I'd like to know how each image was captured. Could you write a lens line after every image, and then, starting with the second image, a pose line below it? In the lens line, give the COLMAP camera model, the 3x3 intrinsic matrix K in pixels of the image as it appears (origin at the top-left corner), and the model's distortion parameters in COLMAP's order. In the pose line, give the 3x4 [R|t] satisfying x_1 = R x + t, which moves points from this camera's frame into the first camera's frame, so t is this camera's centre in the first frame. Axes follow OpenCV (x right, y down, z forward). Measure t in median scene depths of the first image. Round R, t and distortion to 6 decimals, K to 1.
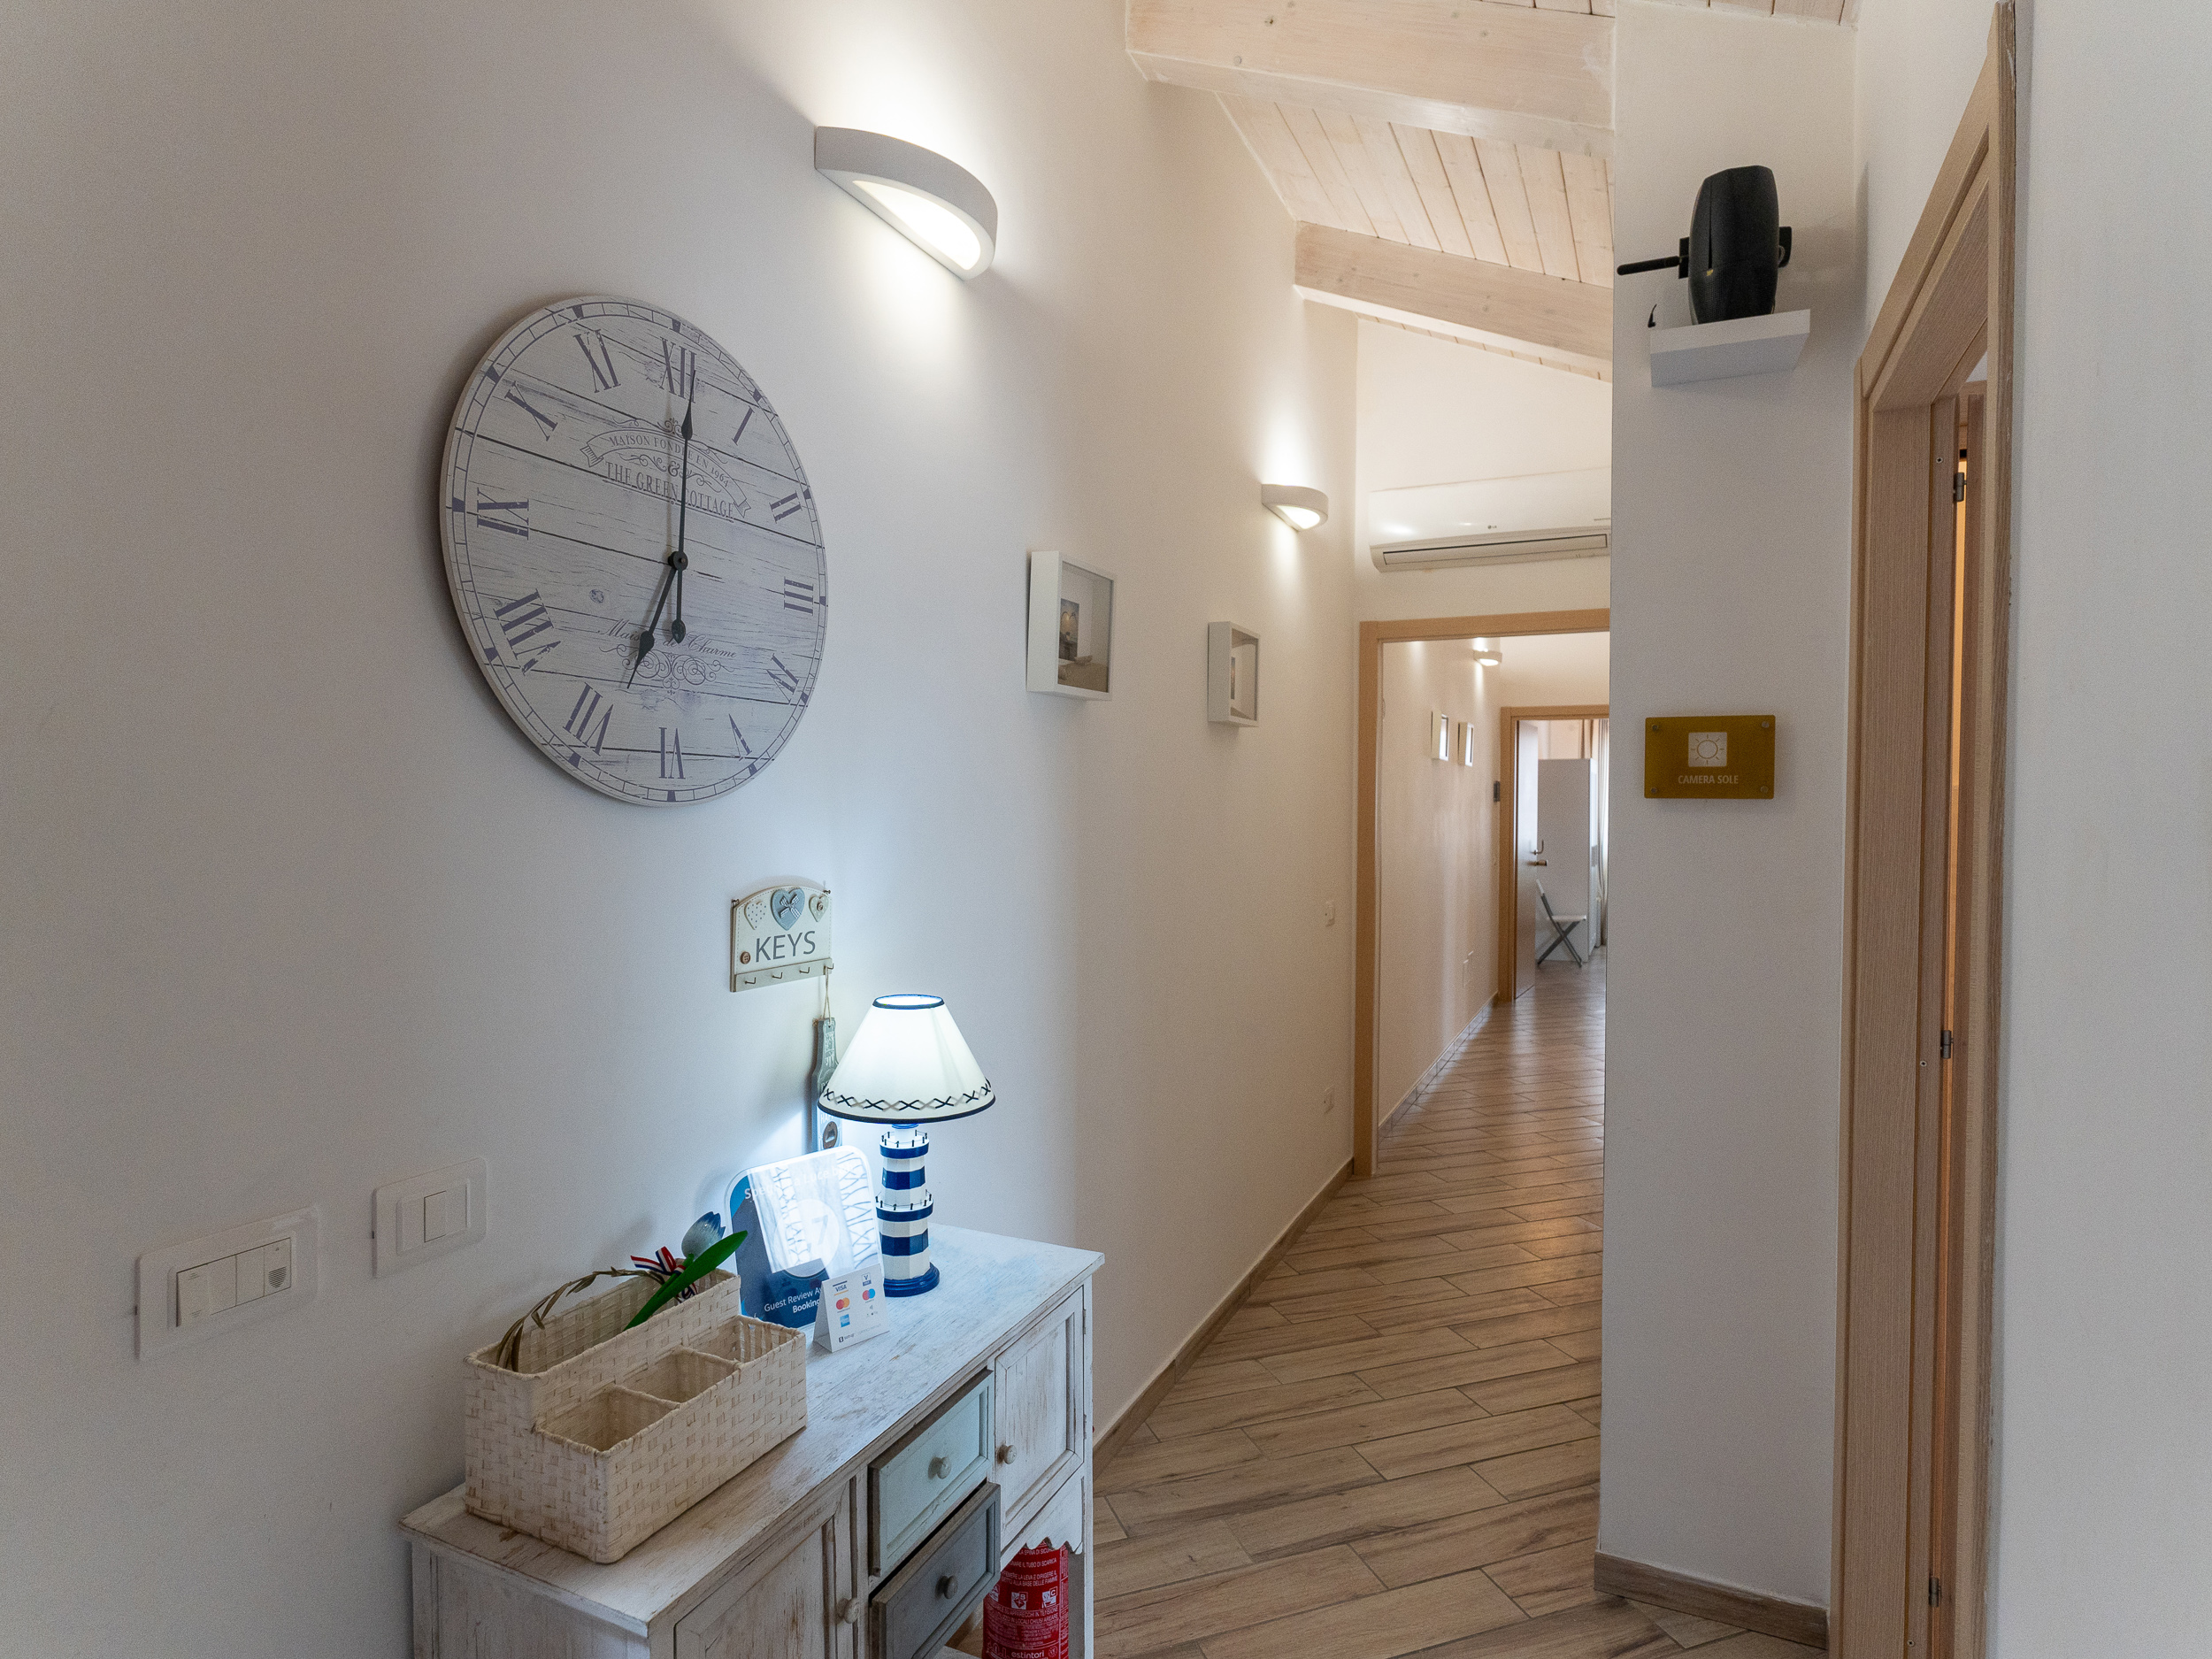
lens RADIAL K [[1190.0, 0, 1106.1], [0, 1190.0, 827.5], [0, 0, 1]] dist [0.003215, 0.000046]
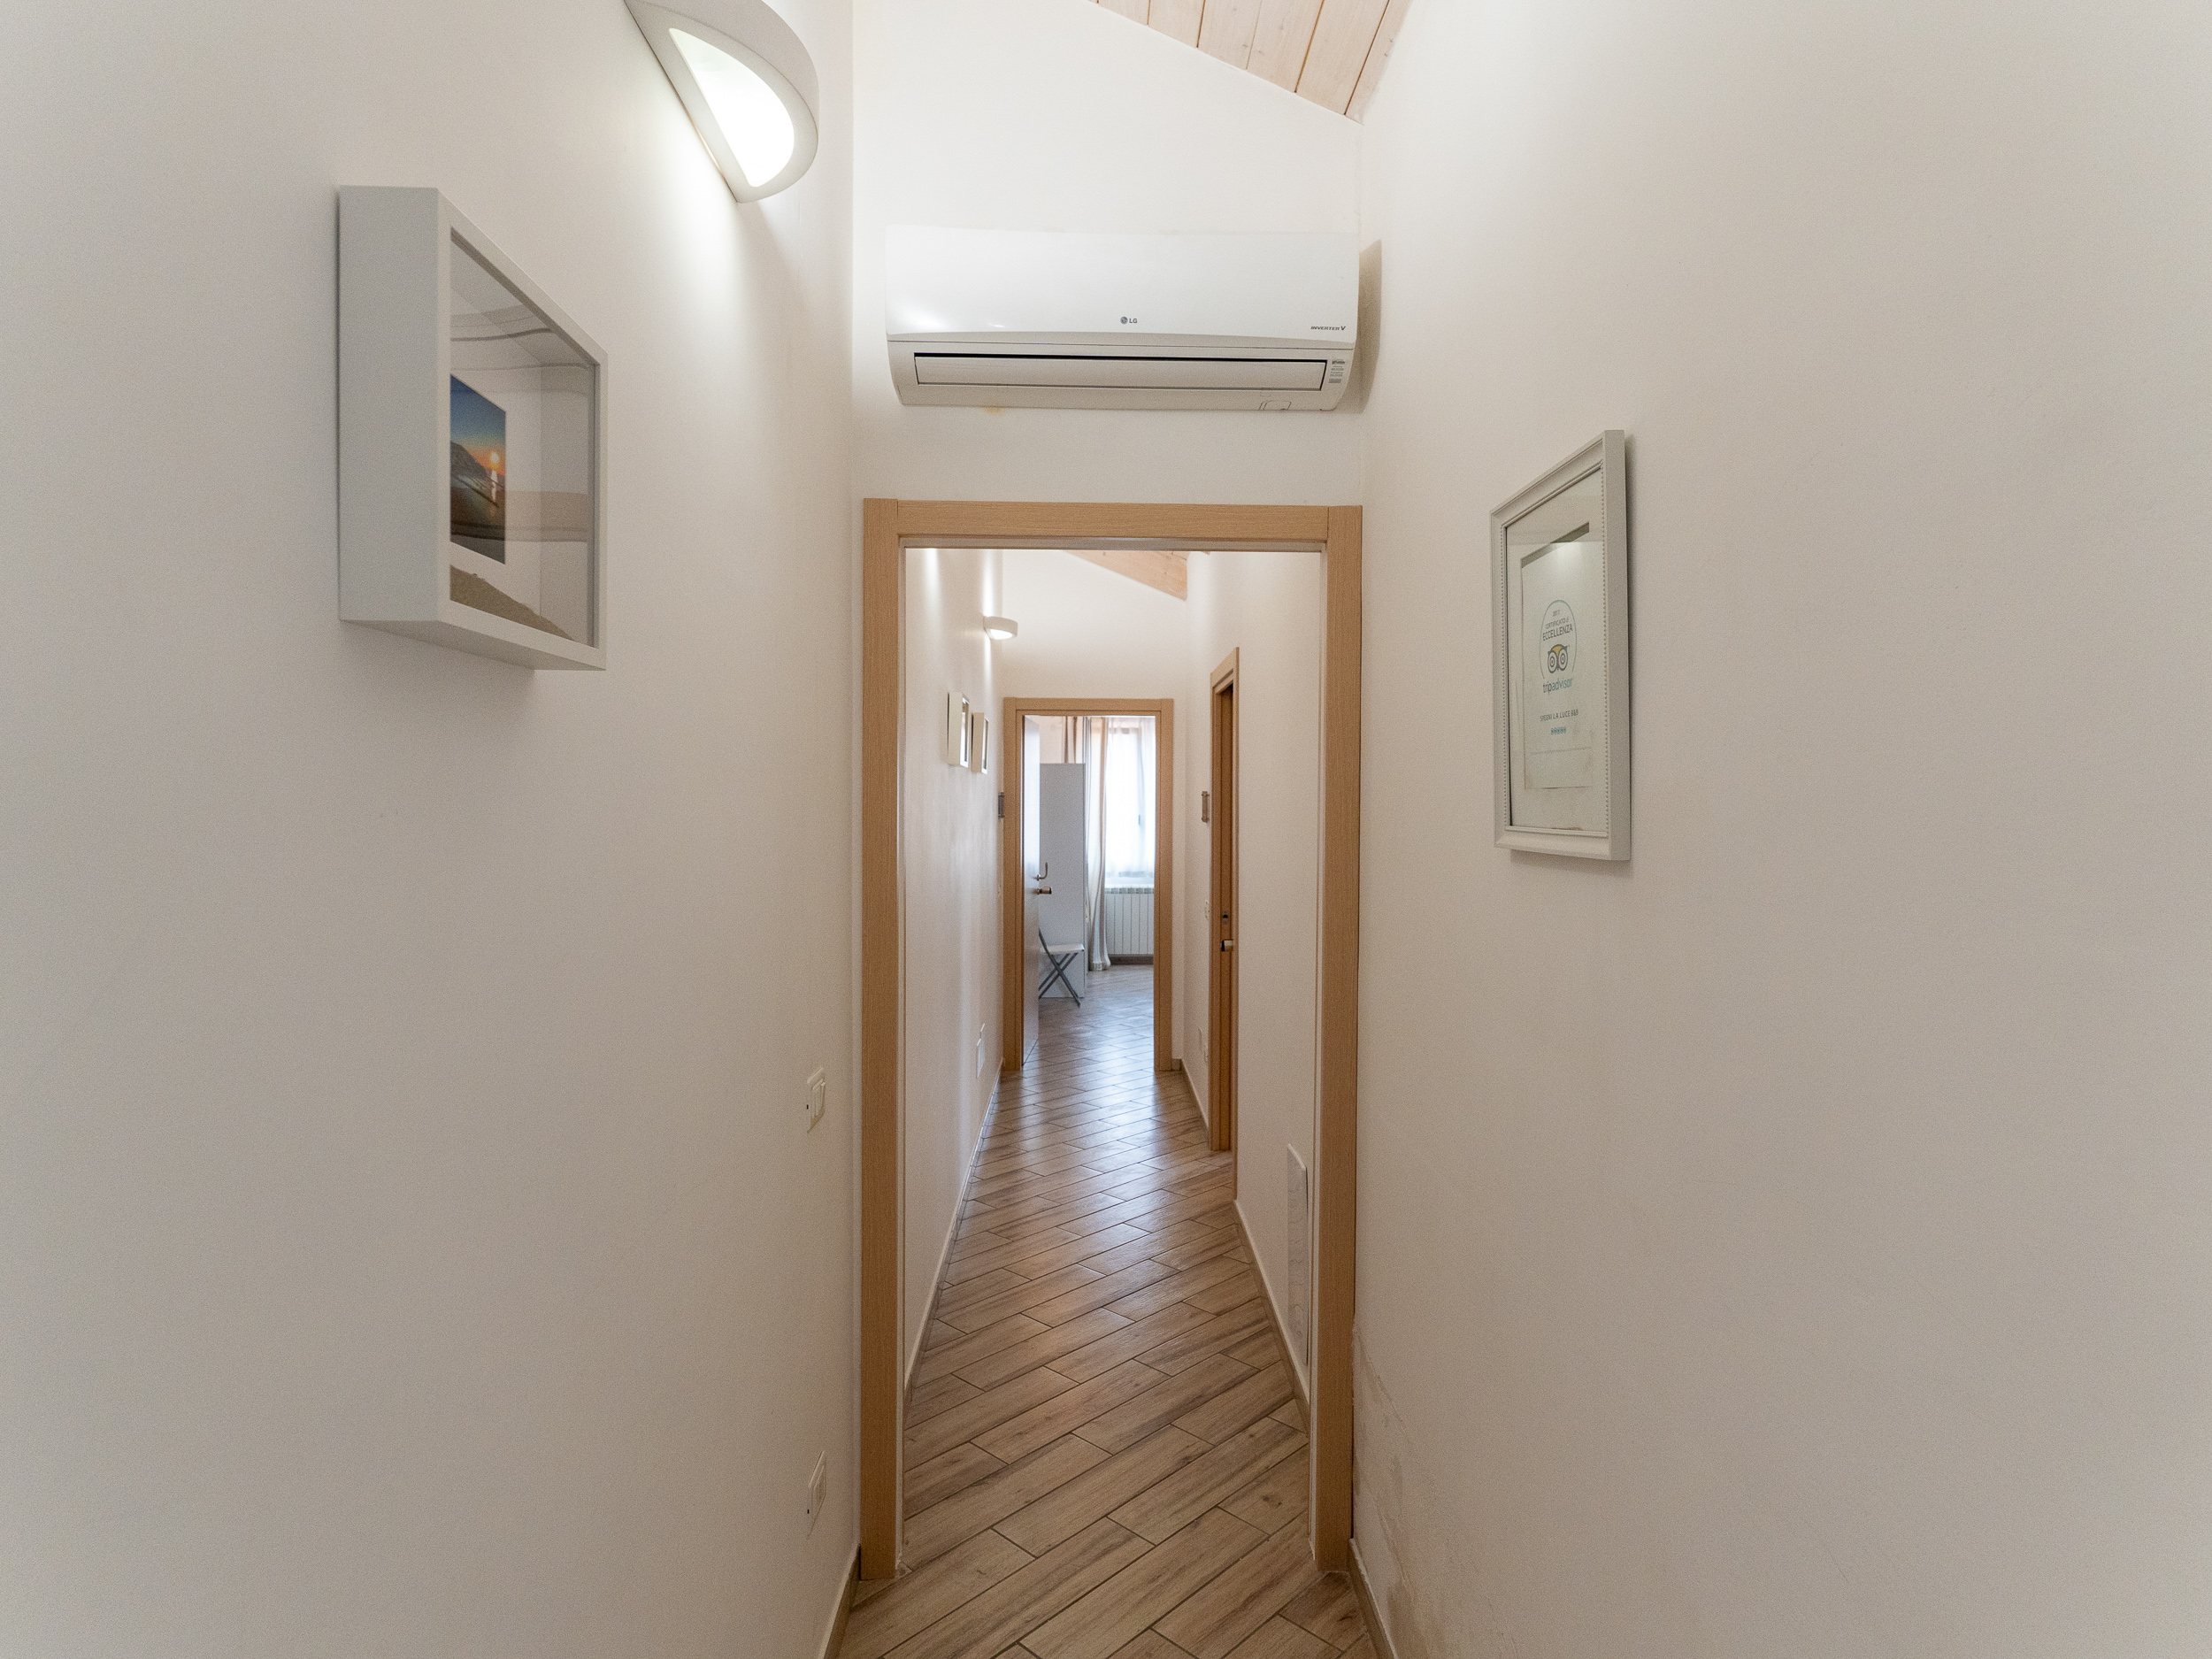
lens RADIAL K [[1190.0, 0, 1105.9], [0, 1190.0, 817.0], [0, 0, 1]] dist [0.003215, 0.000046]
pose [[0.895194, -0.007665, 0.445610, 0.046085], [0.010437, 0.999938, -0.003767, -0.019816], [-0.445554, 0.008023, 0.895219, 0.294320]]
